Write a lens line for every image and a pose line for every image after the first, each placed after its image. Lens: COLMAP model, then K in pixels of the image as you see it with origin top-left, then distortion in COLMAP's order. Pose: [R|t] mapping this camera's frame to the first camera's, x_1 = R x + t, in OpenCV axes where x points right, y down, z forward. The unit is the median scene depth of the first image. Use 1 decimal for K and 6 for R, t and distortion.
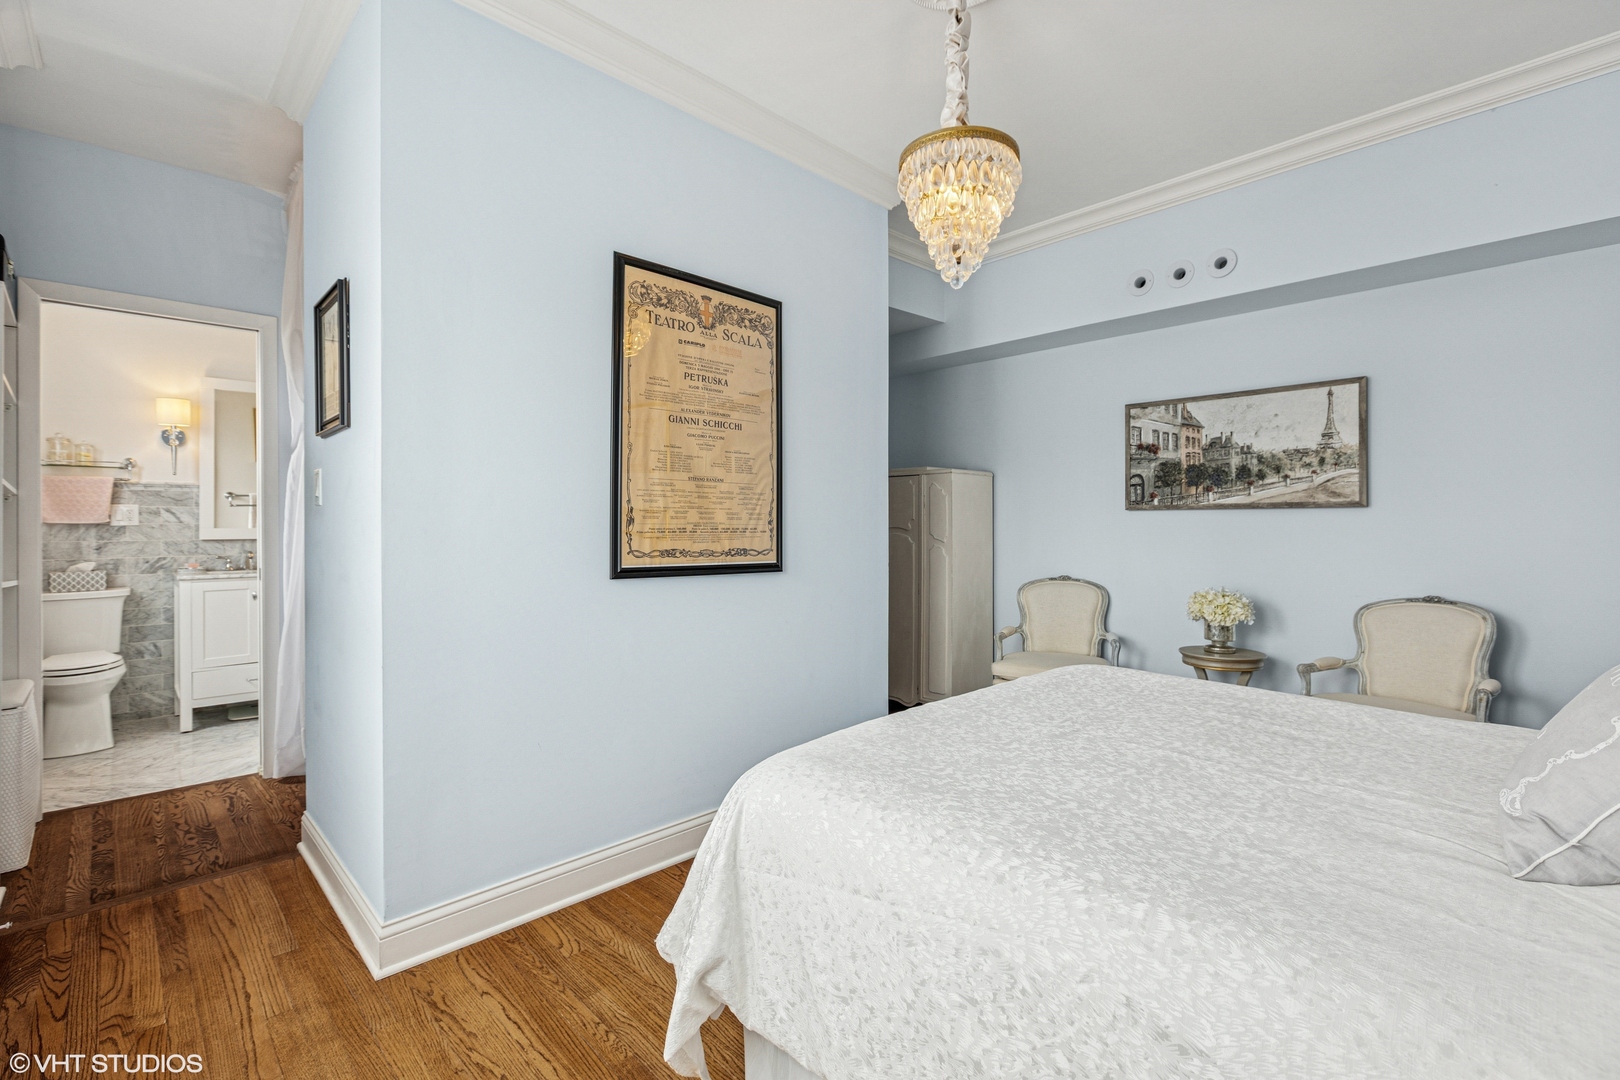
lens RADIAL K [[732.4, 0, 803.9], [0, 732.4, 530.1], [0, 0, 1]] dist [0.004146, -0.001591]
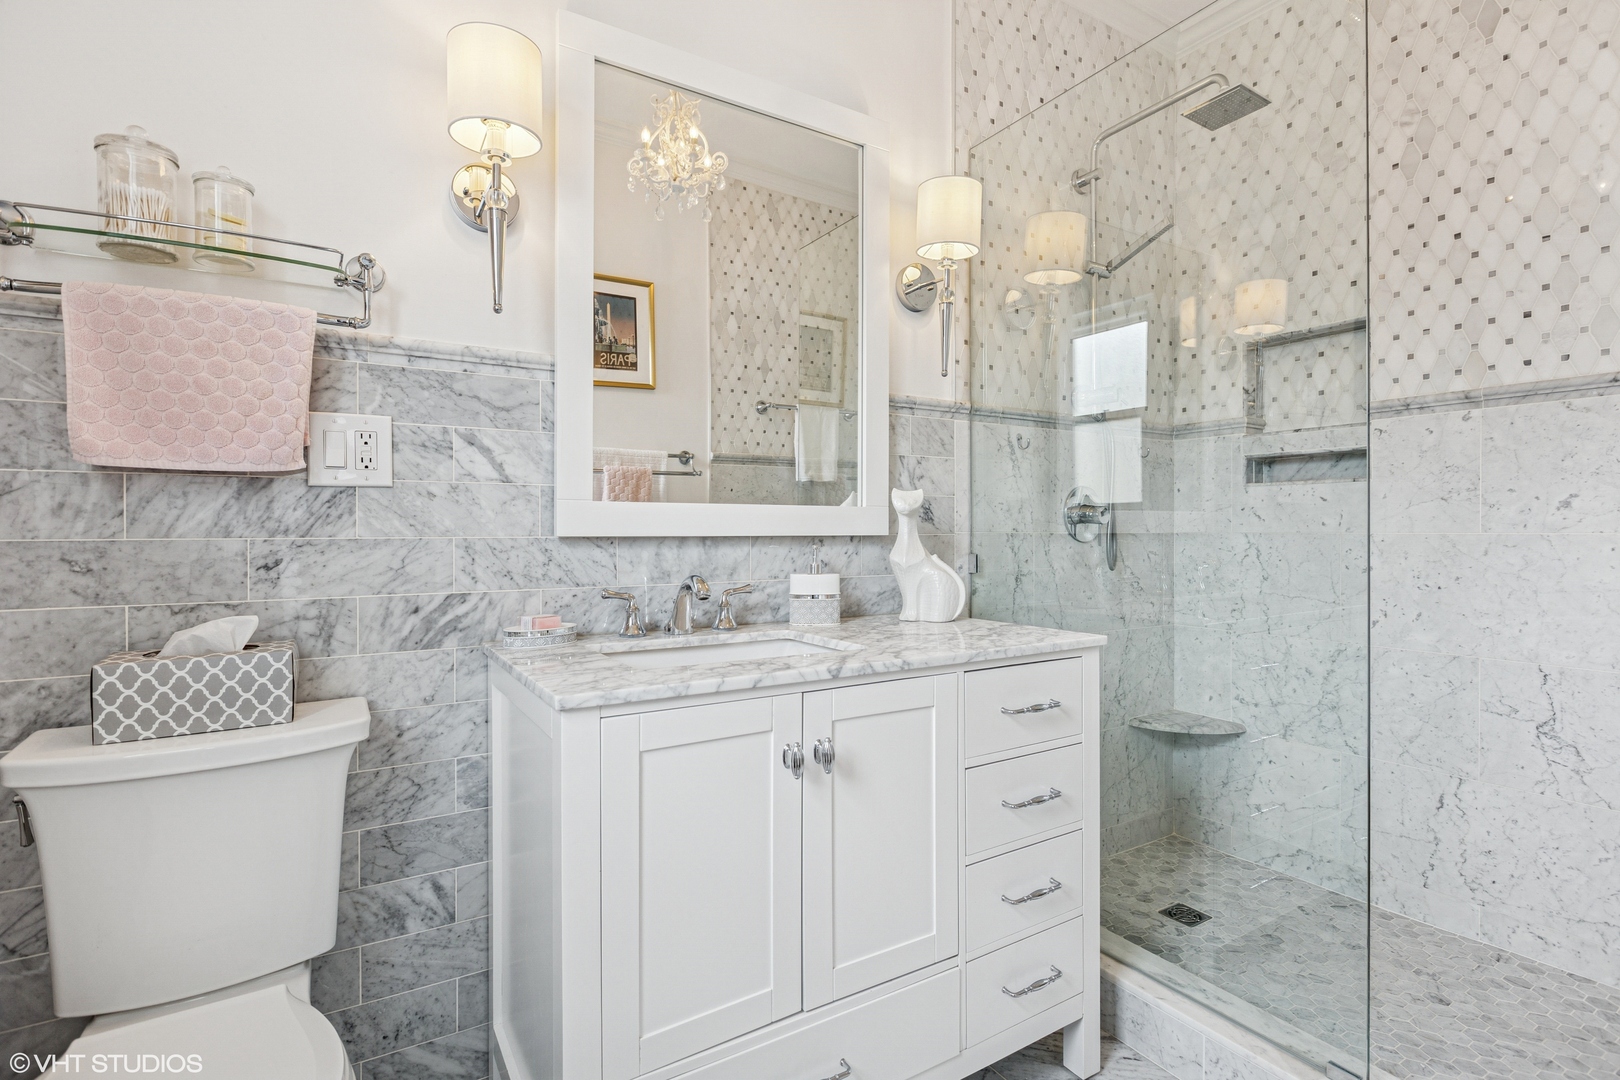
lens RADIAL K [[781.8, 0, 815.6], [0, 781.8, 540.1], [0, 0, 1]] dist [0.000712, -0.001739]
pose [[0.978094, 0.002130, -0.208155, -0.675489], [-0.001731, 0.999996, 0.002096, 0.014341], [0.208158, -0.001690, 0.978094, 0.729700]]
